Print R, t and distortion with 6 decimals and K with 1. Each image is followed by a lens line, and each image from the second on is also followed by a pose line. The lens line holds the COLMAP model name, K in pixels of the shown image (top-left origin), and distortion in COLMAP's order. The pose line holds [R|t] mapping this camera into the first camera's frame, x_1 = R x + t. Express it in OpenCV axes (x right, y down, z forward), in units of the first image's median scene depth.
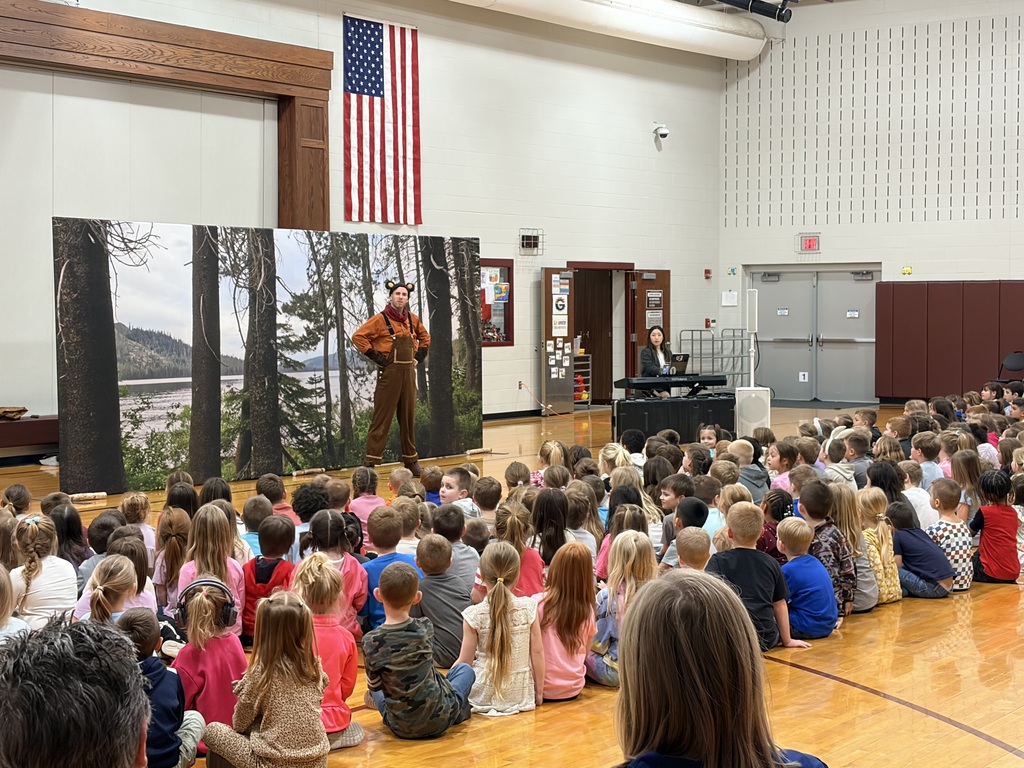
lens RADIAL K [[1861.1, 0, 512.0], [0, 1861.1, 384.0], [0, 0, 1]] dist [0.389367, -4.535002]
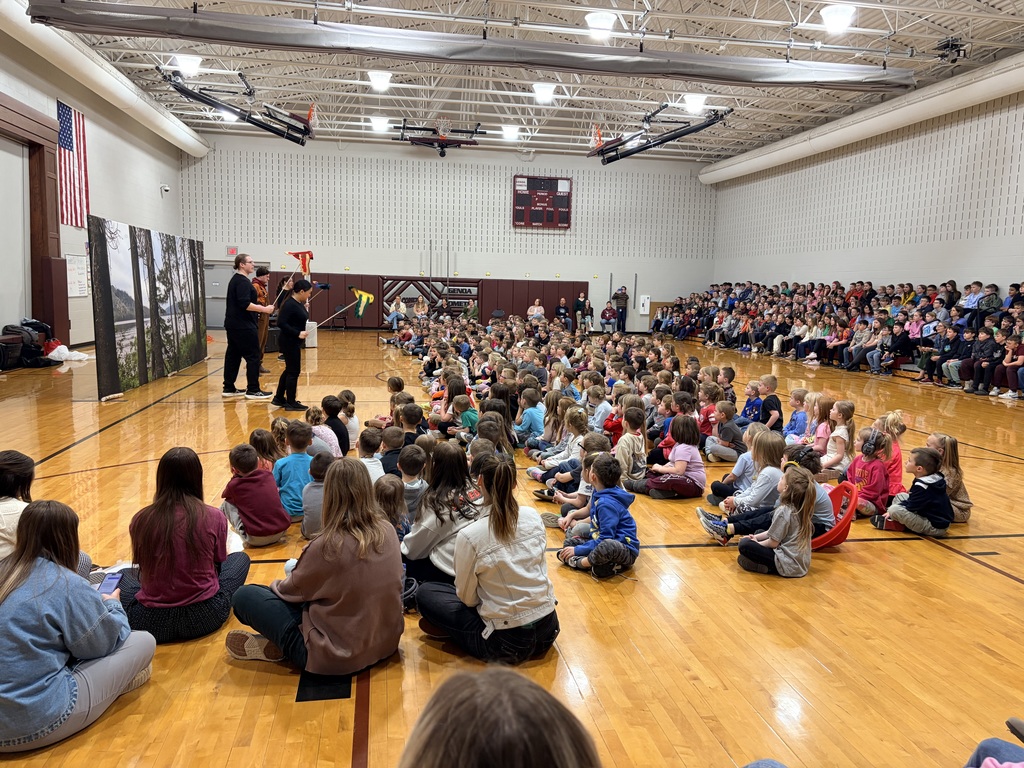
lens RADIAL K [[772.9, 0, 512.0], [0, 772.9, 384.0], [0, 0, 1]] dist [-0.002904, -0.003127]
pose [[0.716384, -0.053851, 0.695625, -0.352932], [-0.009121, 0.996209, 0.086514, -0.007707], [-0.697647, -0.068322, 0.713177, 0.249319]]
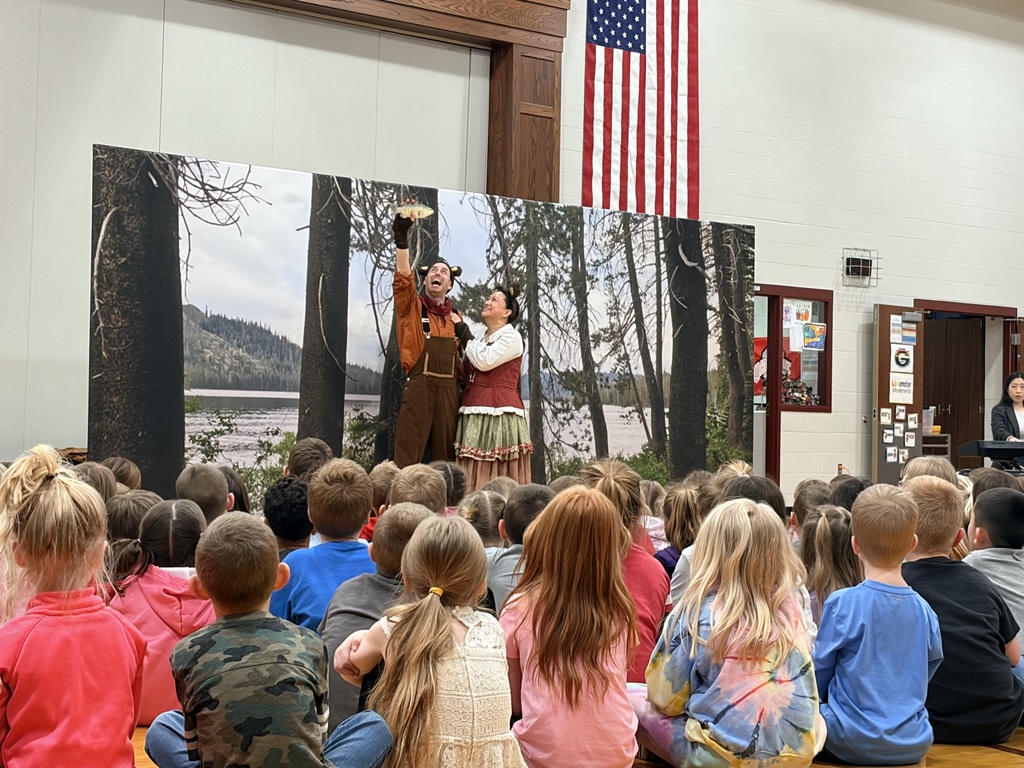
lens RADIAL K [[2355.8, 0, 512.3], [0, 2355.8, 289.4], [0, 0, 1]] dist [0.274825, 0.266222]
pose [[0.985807, 0.013290, -0.167357, 0.042362], [-0.031092, 0.994069, -0.104208, 0.040233], [0.164980, 0.107932, 0.980374, 0.143183]]
